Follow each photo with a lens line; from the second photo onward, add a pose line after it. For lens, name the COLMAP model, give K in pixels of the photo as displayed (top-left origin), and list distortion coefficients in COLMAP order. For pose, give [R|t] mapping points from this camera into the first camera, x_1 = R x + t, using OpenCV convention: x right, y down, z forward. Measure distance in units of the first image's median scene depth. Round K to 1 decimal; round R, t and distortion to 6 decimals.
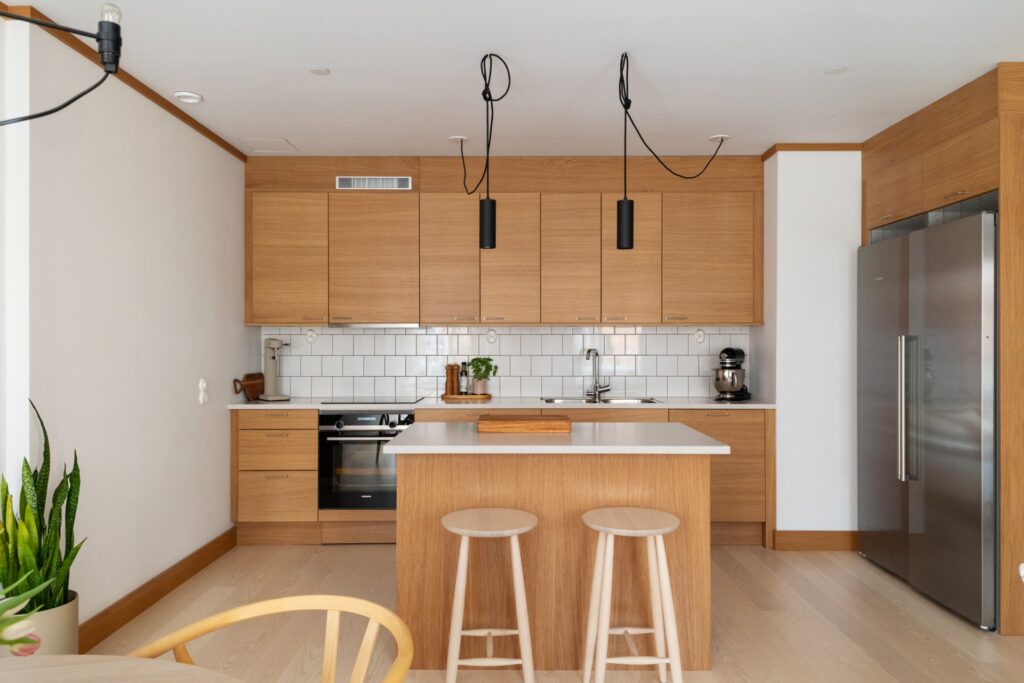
lens RADIAL K [[725.2, 0, 512.0], [0, 725.2, 341.5], [0, 0, 1]] dist [0.019352, -0.003223]
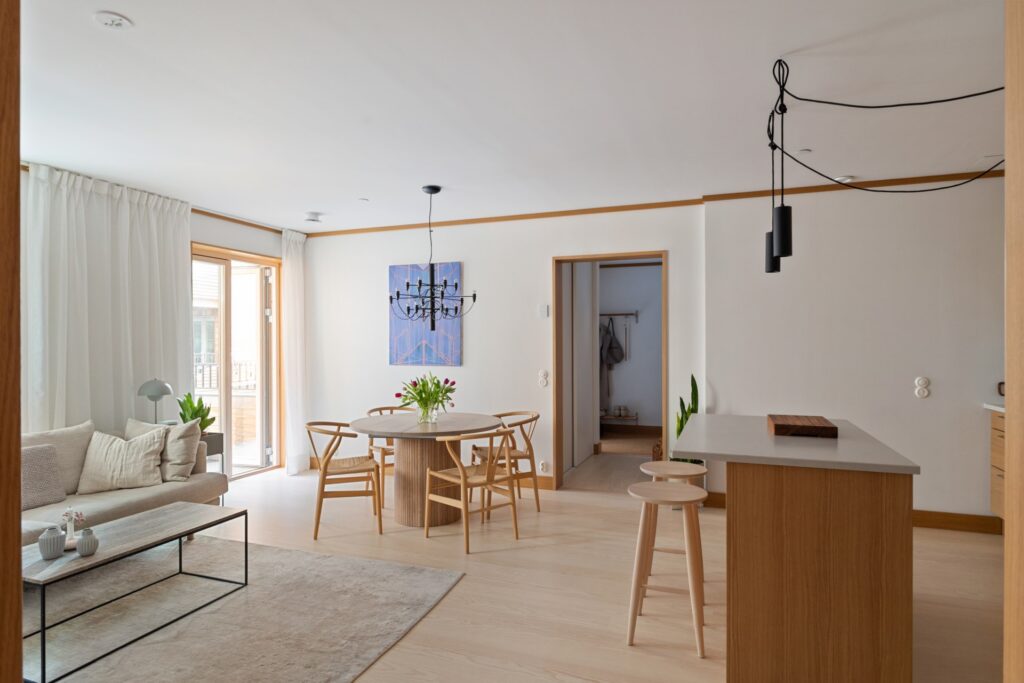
lens RADIAL K [[574.1, 0, 518.1], [0, 574.1, 345.3], [0, 0, 1]] dist [0.004723, 0.000092]
pose [[-0.334659, 0.003767, -0.942332, 0.643720], [0.003376, 0.999990, 0.002798, -0.007413], [0.942333, -0.002244, -0.334669, 0.585451]]
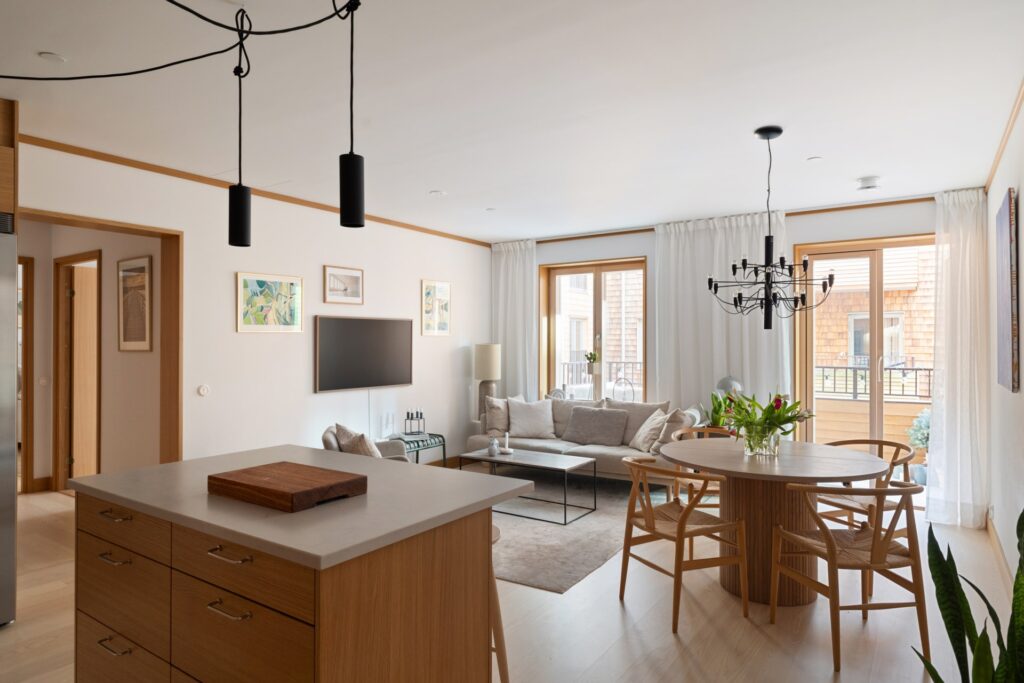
lens RADIAL K [[605.5, 0, 512.0], [0, 605.5, 341.5], [0, 0, 1]] dist [0.005055, 0.001092]
pose [[-0.828681, 0.001323, 0.559720, -0.305235], [-0.001252, 0.999990, -0.004217, -0.011346], [-0.559720, -0.004195, -0.828671, 0.885540]]
